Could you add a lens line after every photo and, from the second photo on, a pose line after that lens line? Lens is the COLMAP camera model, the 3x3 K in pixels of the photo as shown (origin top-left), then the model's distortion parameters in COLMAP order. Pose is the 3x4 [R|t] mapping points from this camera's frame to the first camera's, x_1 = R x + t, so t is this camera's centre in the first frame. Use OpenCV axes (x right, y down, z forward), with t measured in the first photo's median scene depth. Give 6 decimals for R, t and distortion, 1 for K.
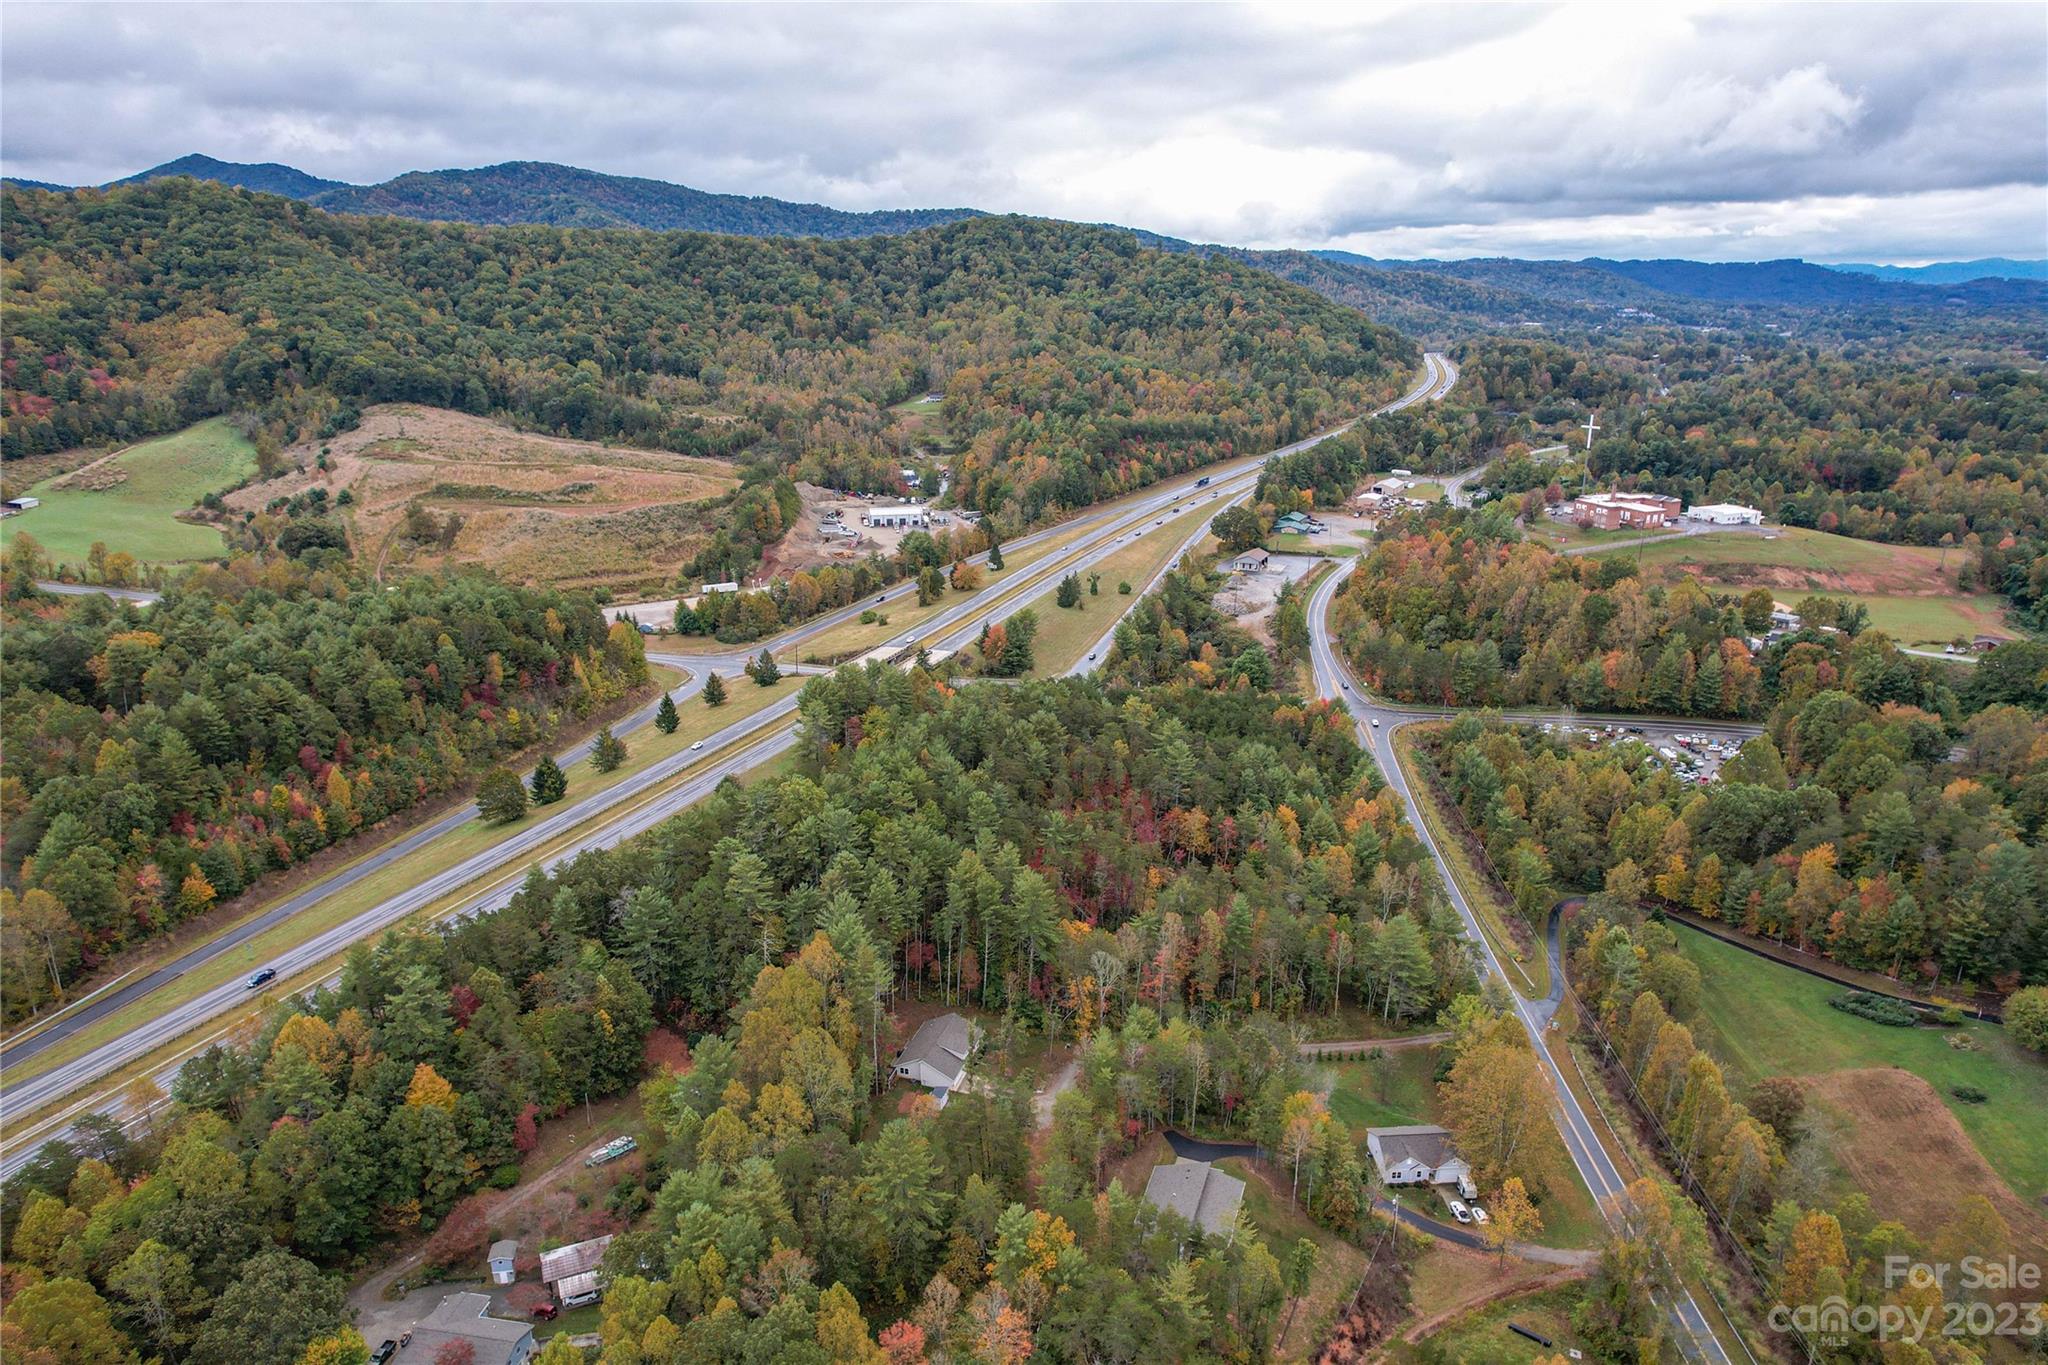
lens RADIAL K [[1309.9, 0, 1028.7], [0, 1309.9, 679.4], [0, 0, 1]] dist [-0.077454, 0.067040]
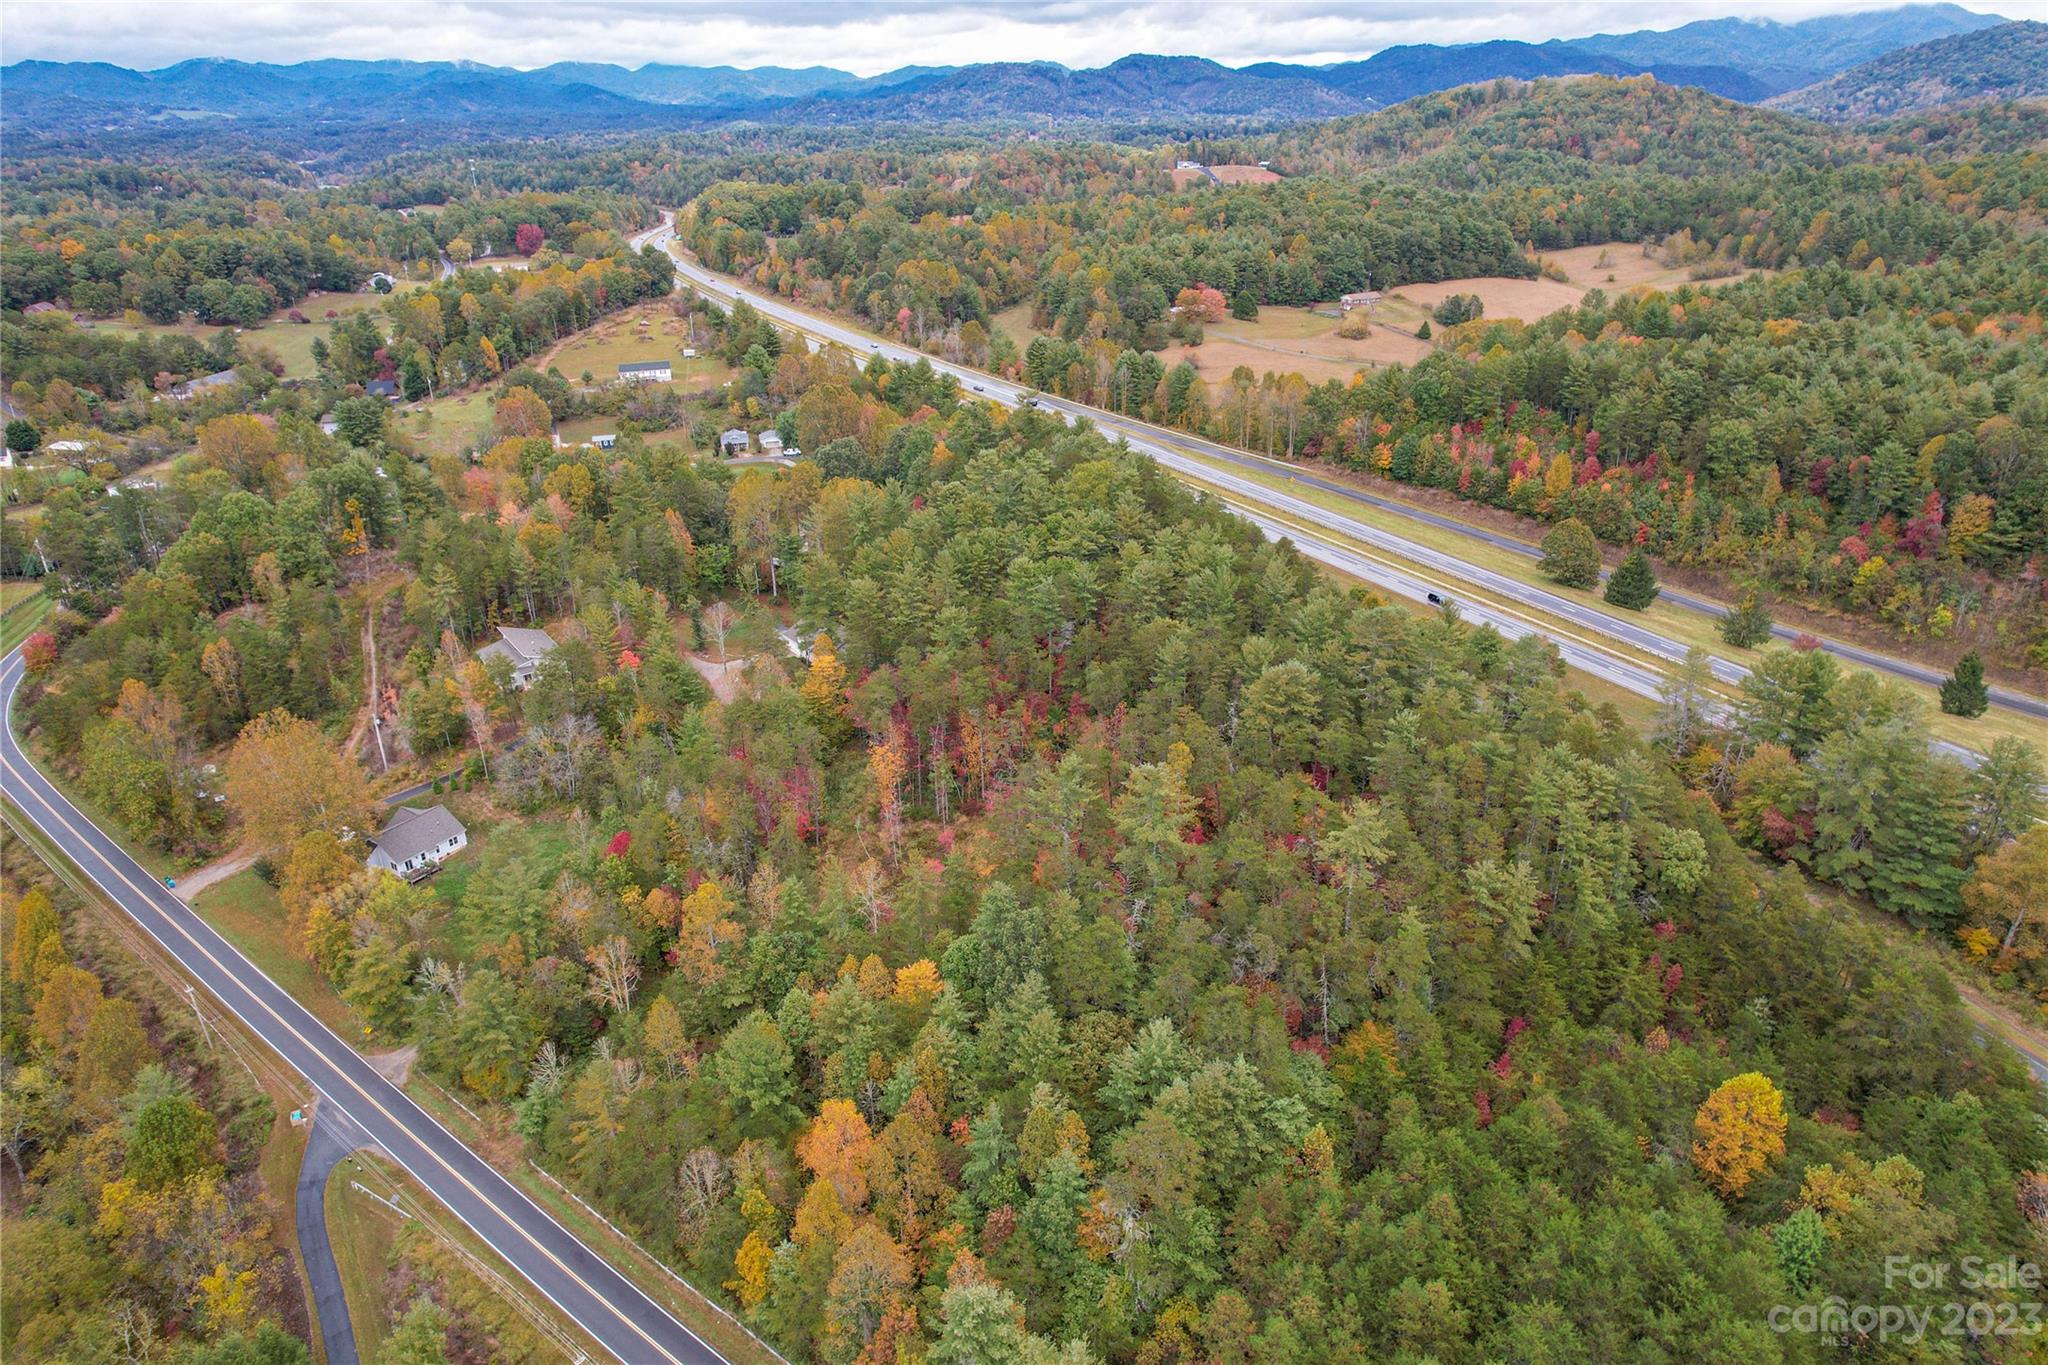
lens RADIAL K [[1309.9, 0, 1019.5], [0, 1309.9, 691.8], [0, 0, 1]] dist [-0.077454, 0.067040]
pose [[-0.591930, 0.347596, -0.727184, 0.170763], [-0.225941, 0.794488, 0.563684, -0.087468], [0.773673, 0.497962, -0.391745, 0.408455]]
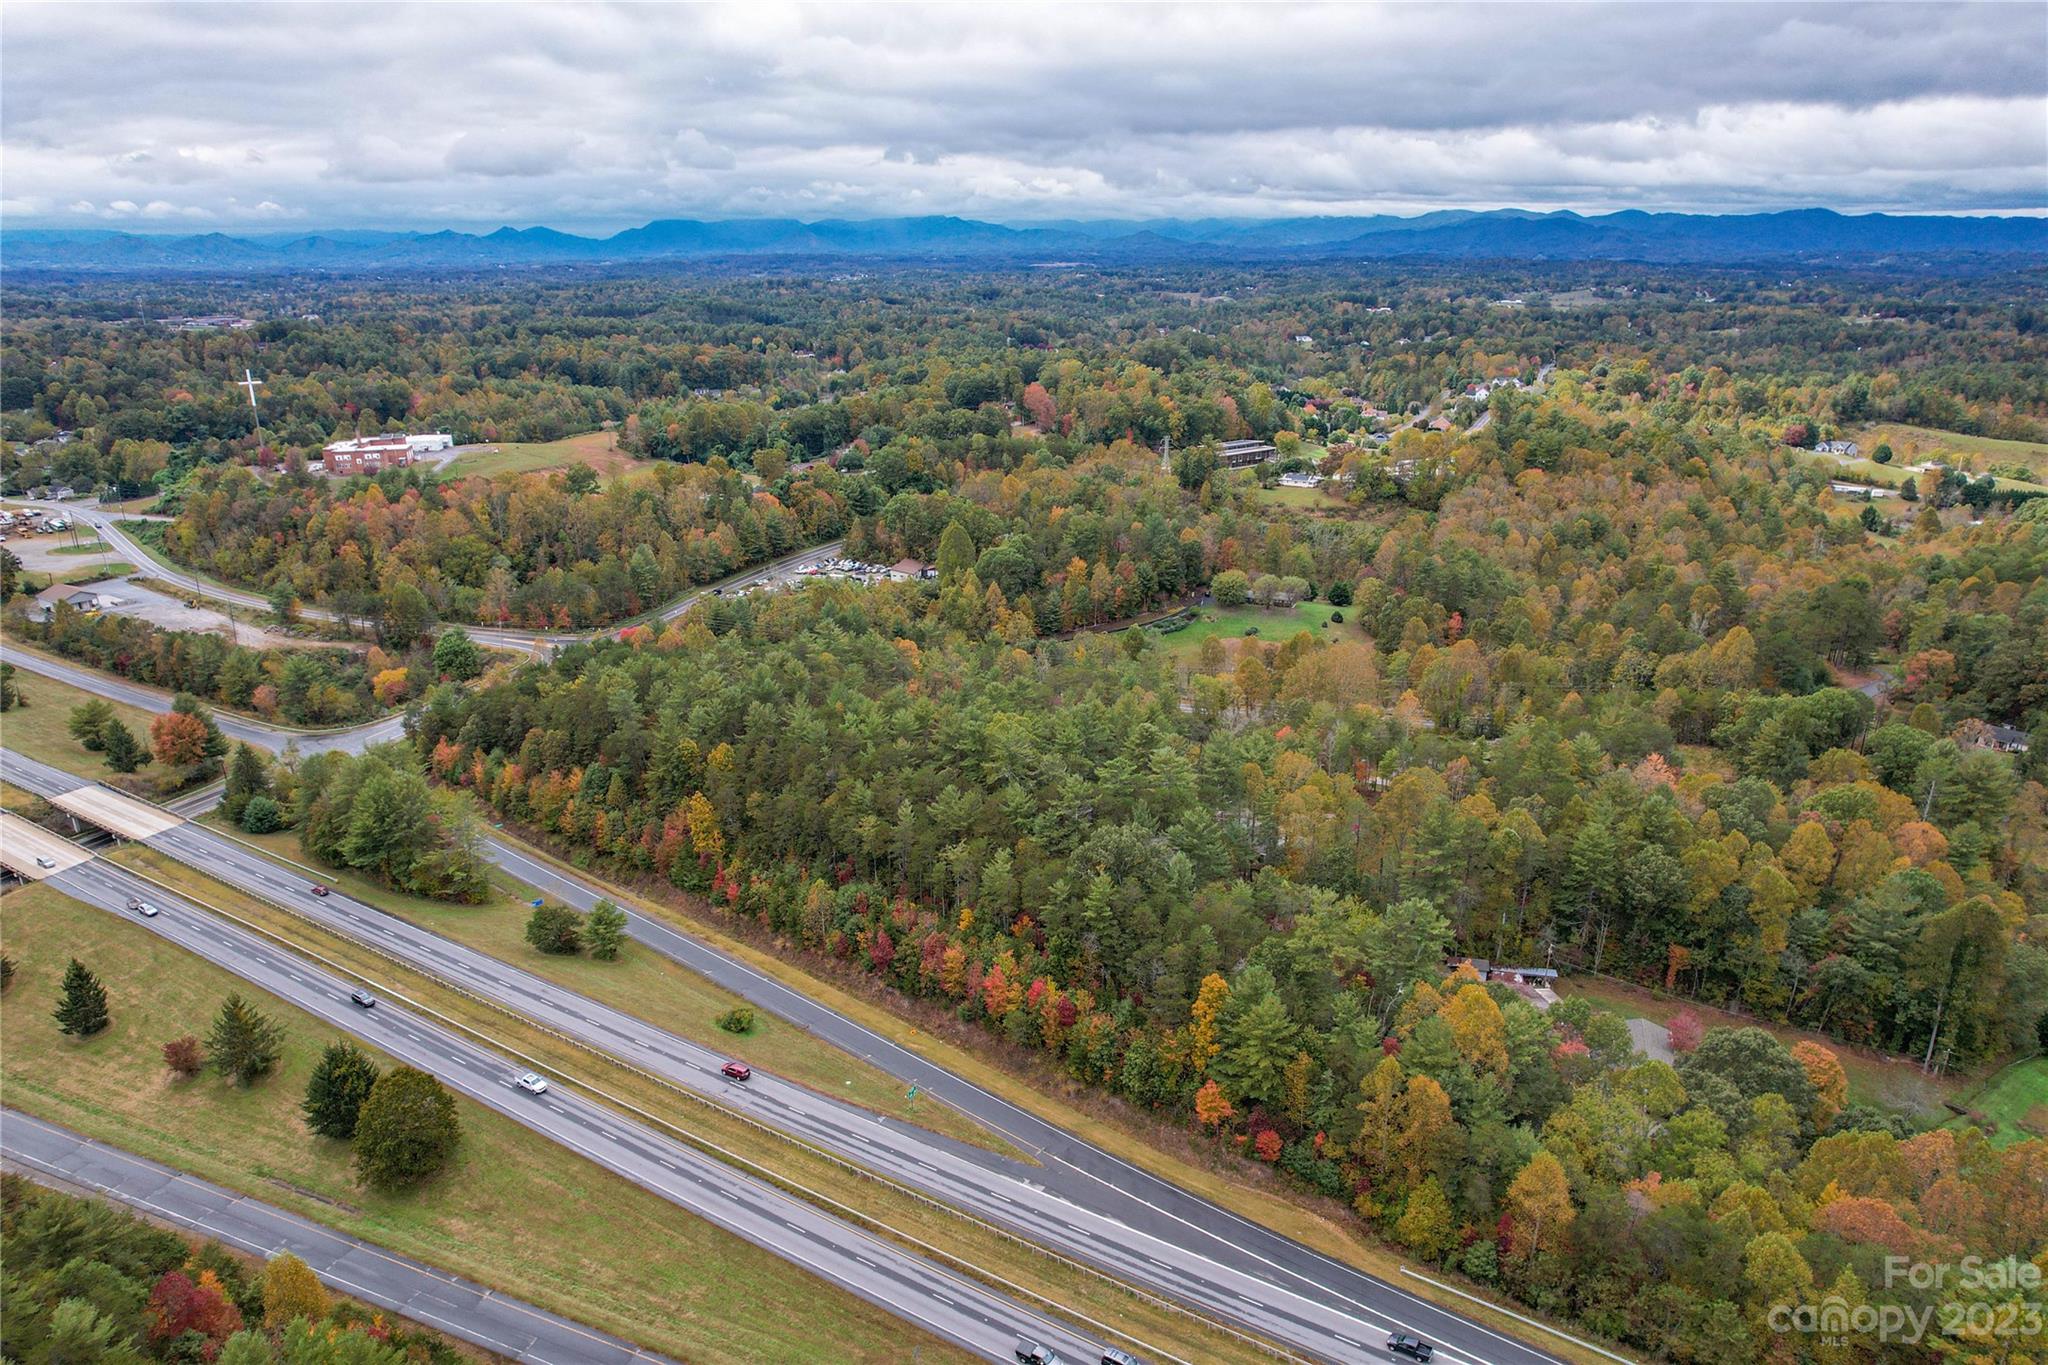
lens RADIAL K [[1309.9, 0, 1026.8], [0, 1309.9, 688.7], [0, 0, 1]] dist [-0.077454, 0.067040]
pose [[0.182739, -0.319769, 0.929707, -0.292248], [0.299535, 0.918782, 0.257136, -0.048007], [-0.936421, 0.231491, 0.263679, 0.218850]]
